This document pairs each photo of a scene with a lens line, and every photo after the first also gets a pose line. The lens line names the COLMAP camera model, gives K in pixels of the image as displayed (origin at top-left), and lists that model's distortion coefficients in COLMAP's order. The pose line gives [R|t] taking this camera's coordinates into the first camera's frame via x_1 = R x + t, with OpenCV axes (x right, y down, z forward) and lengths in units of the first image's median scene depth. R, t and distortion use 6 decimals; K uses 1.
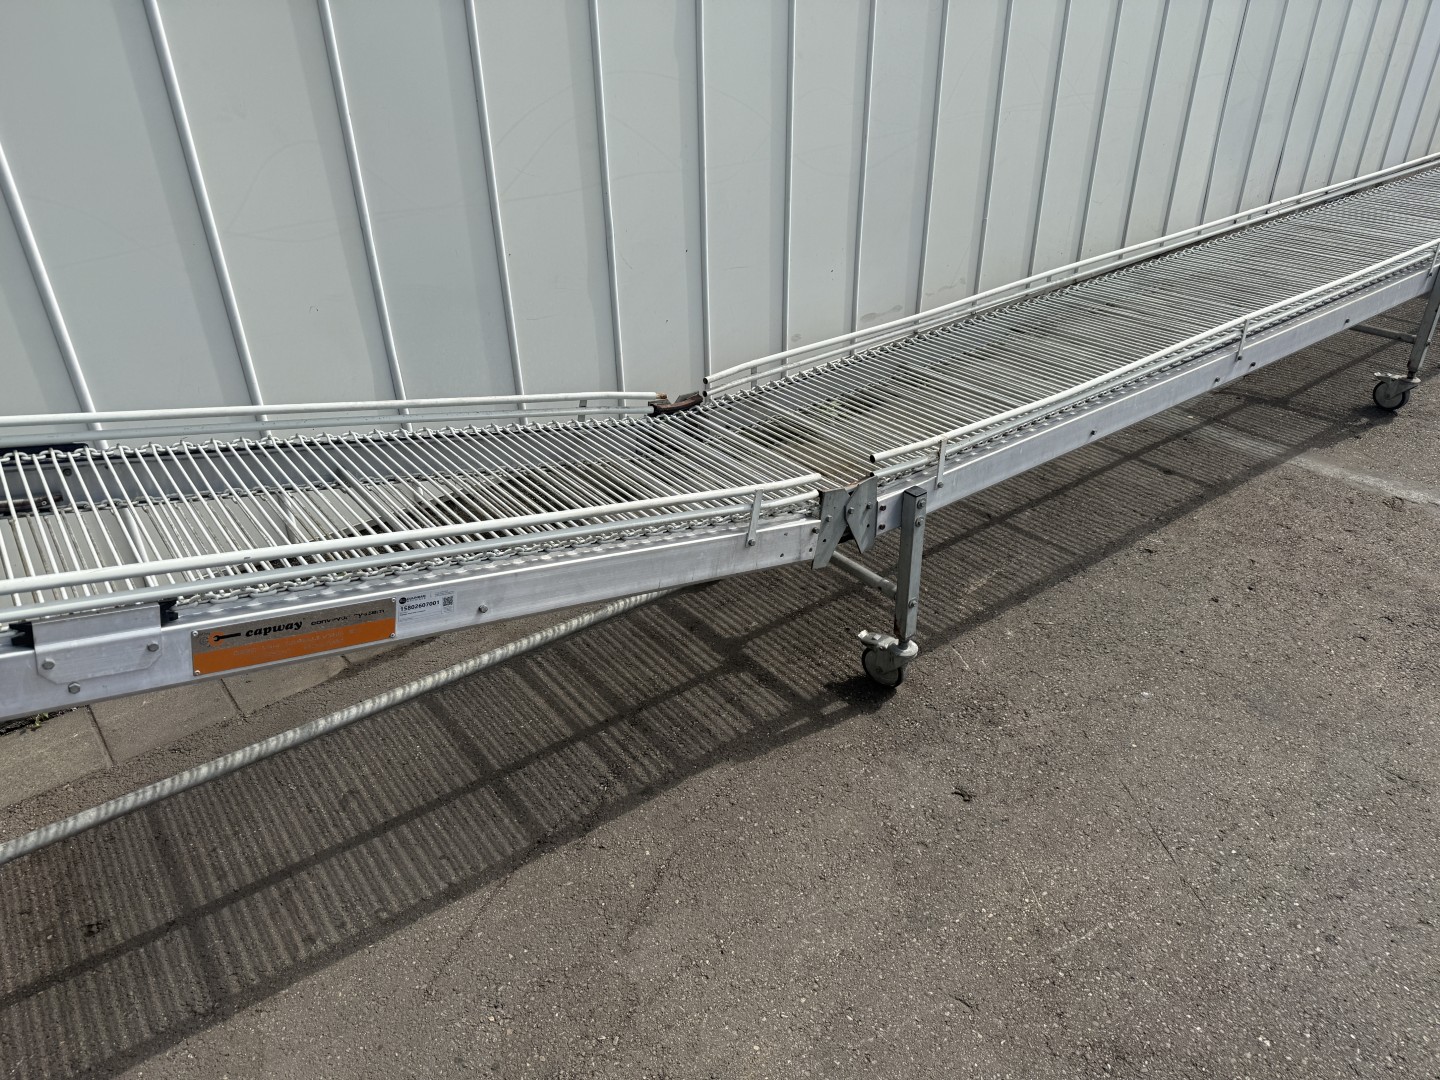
lens RADIAL K [[1023.9, 0, 723.4], [0, 1023.9, 514.7], [0, 0, 1]] dist [0.079796, -0.101268]
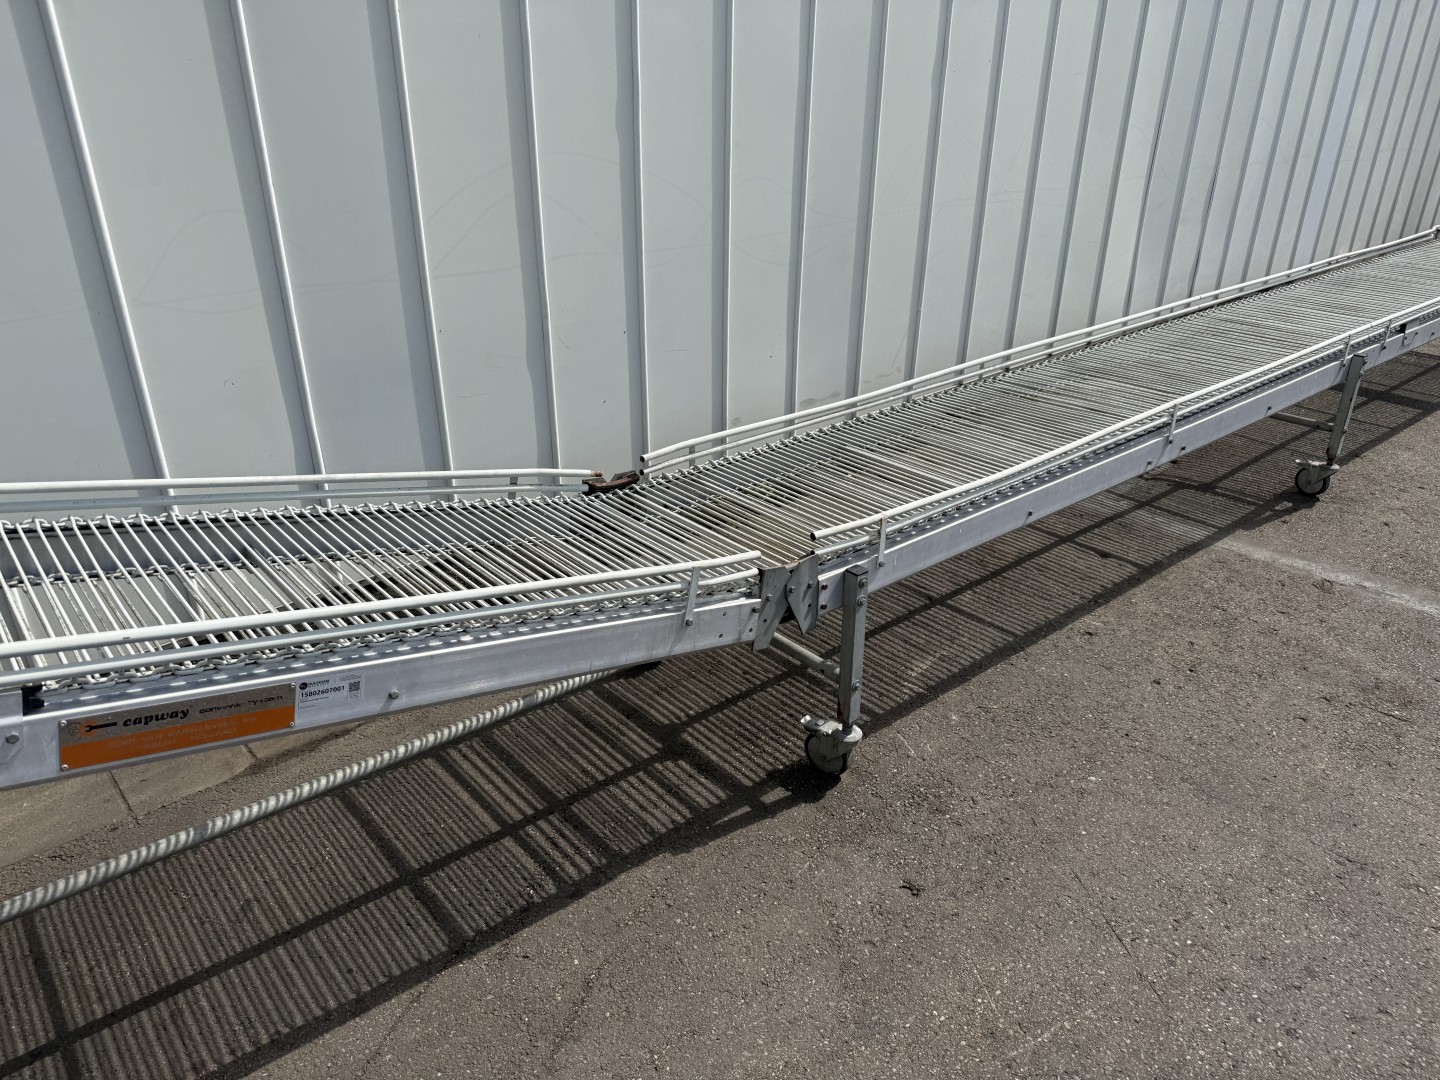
lens RADIAL K [[1009.5, 0, 722.9], [0, 1009.5, 538.1], [0, 0, 1]] dist [0.083151, -0.117264]
pose [[0.998472, -0.001910, 0.055219, 0.006874], [0.005626, 0.997723, -0.067207, 0.010811], [-0.054964, 0.067415, 0.996210, 0.049482]]
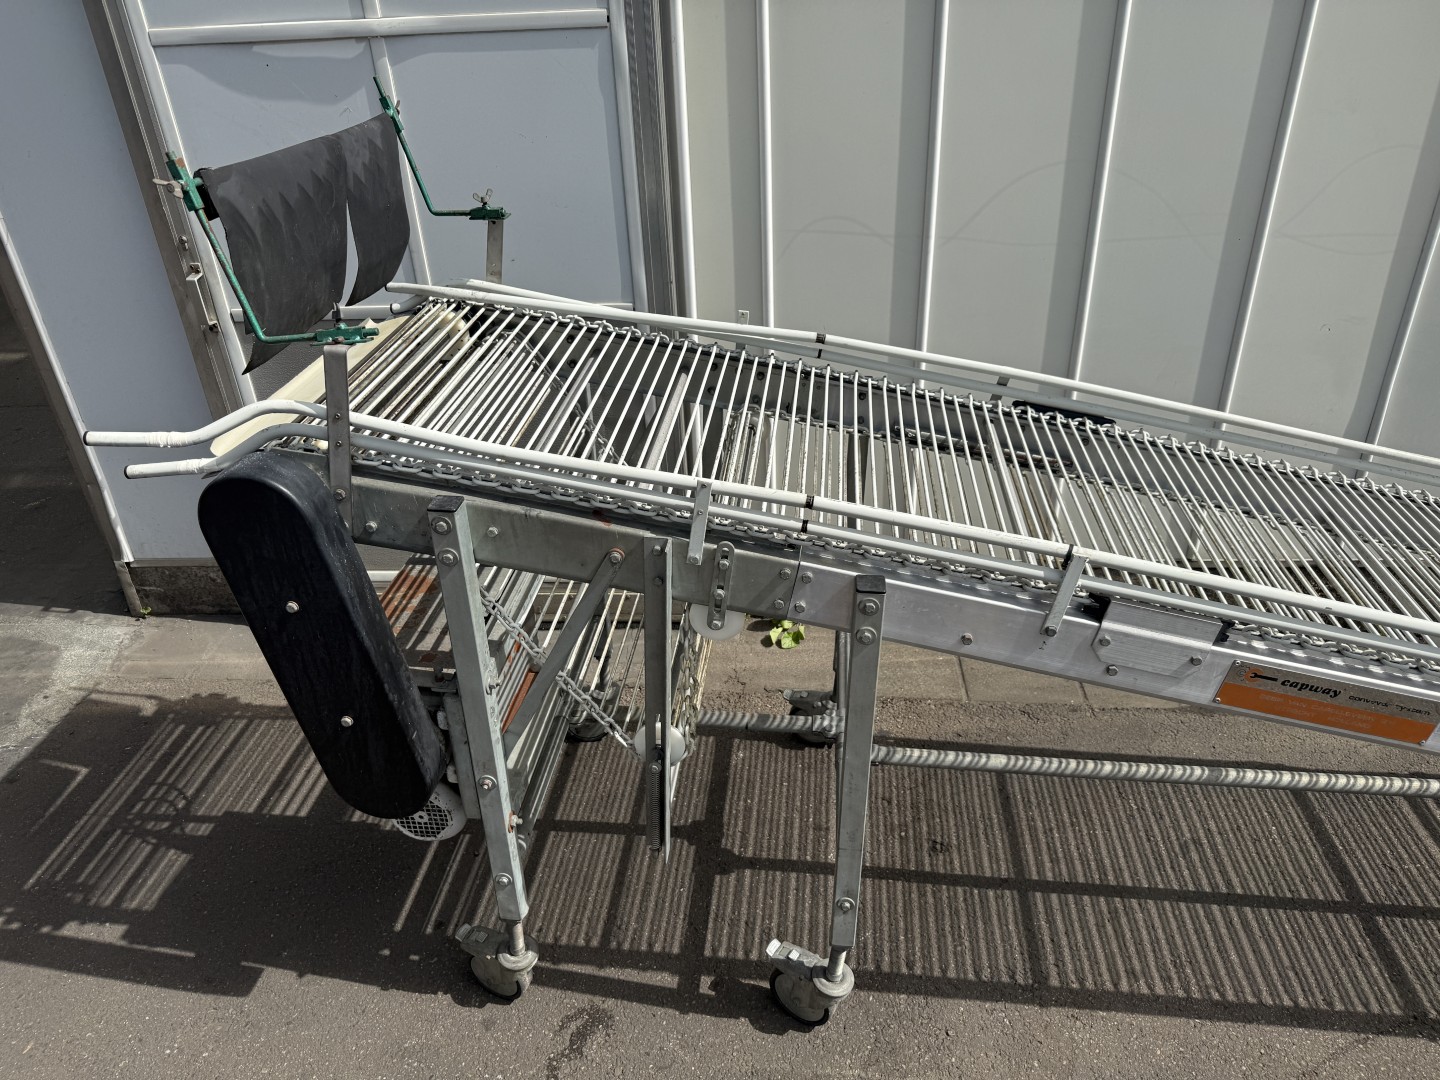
lens RADIAL K [[1032.6, 0, 715.4], [0, 1032.6, 539.6], [0, 0, 1]] dist [0.048625, -0.085886]
pose [[0.729349, 0.330677, -0.598918, -0.200765], [-0.310906, 0.940015, 0.140391, 0.015458], [0.609416, 0.083814, 0.788408, -0.018150]]
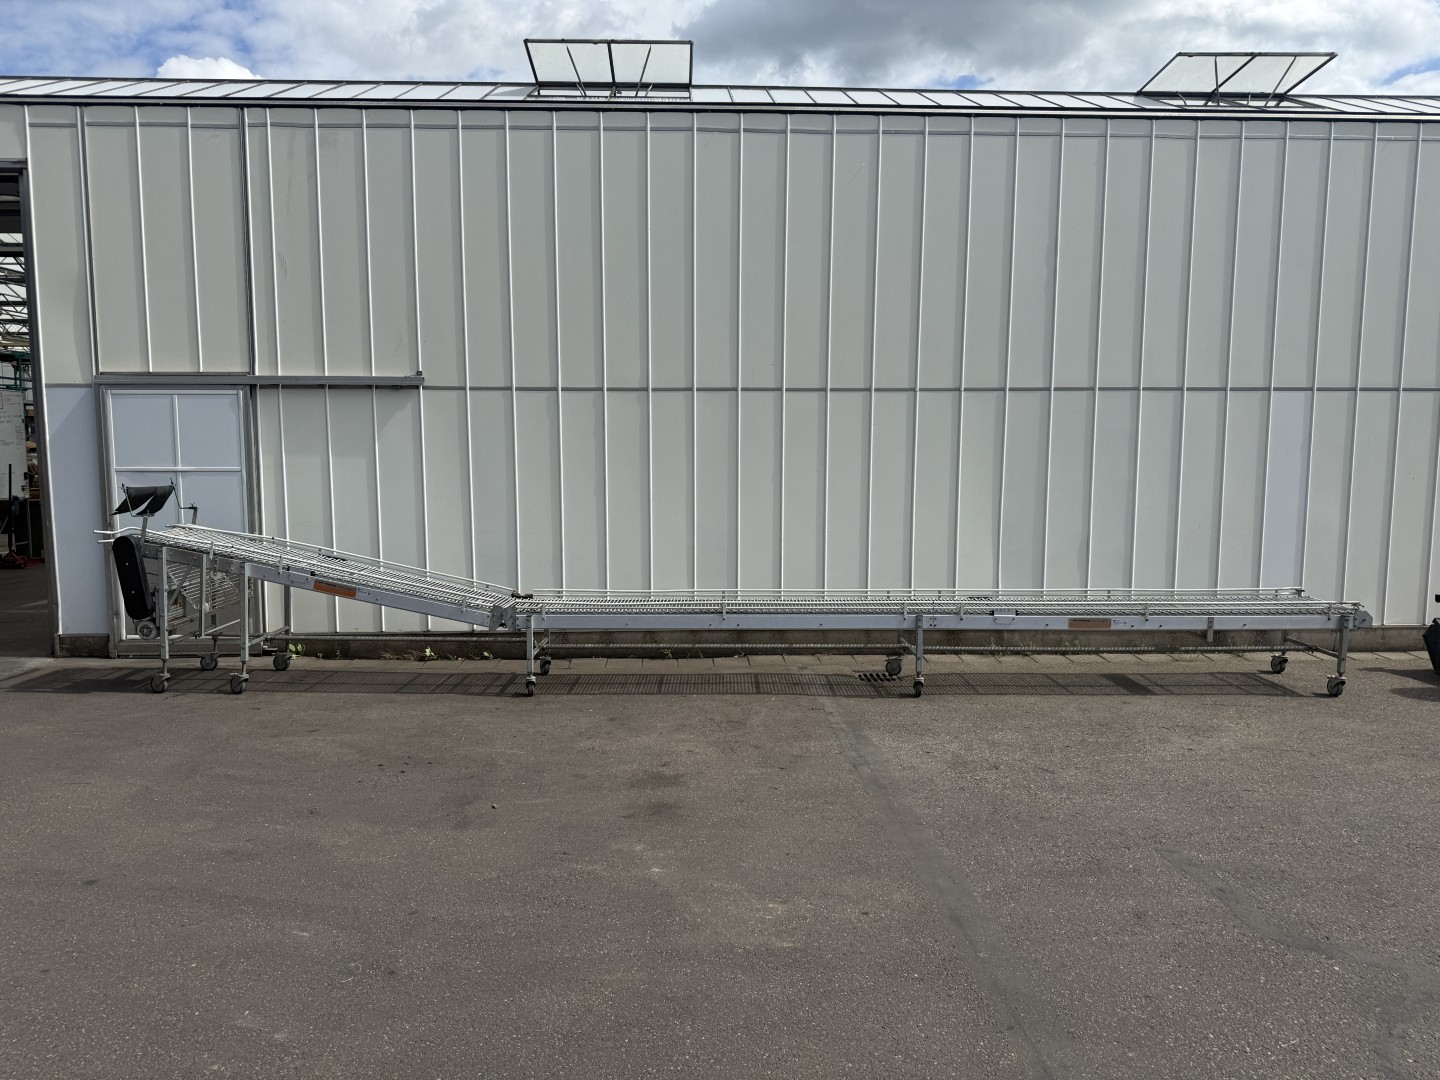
lens RADIAL K [[1009.5, 0, 722.9], [0, 1009.5, 538.1], [0, 0, 1]] dist [0.083151, -0.117264]
pose [[0.803090, 0.078368, -0.590681, 2.377294], [-0.307247, 0.903827, -0.297819, 0.481214], [0.510534, 0.420661, 0.749933, -1.055028]]
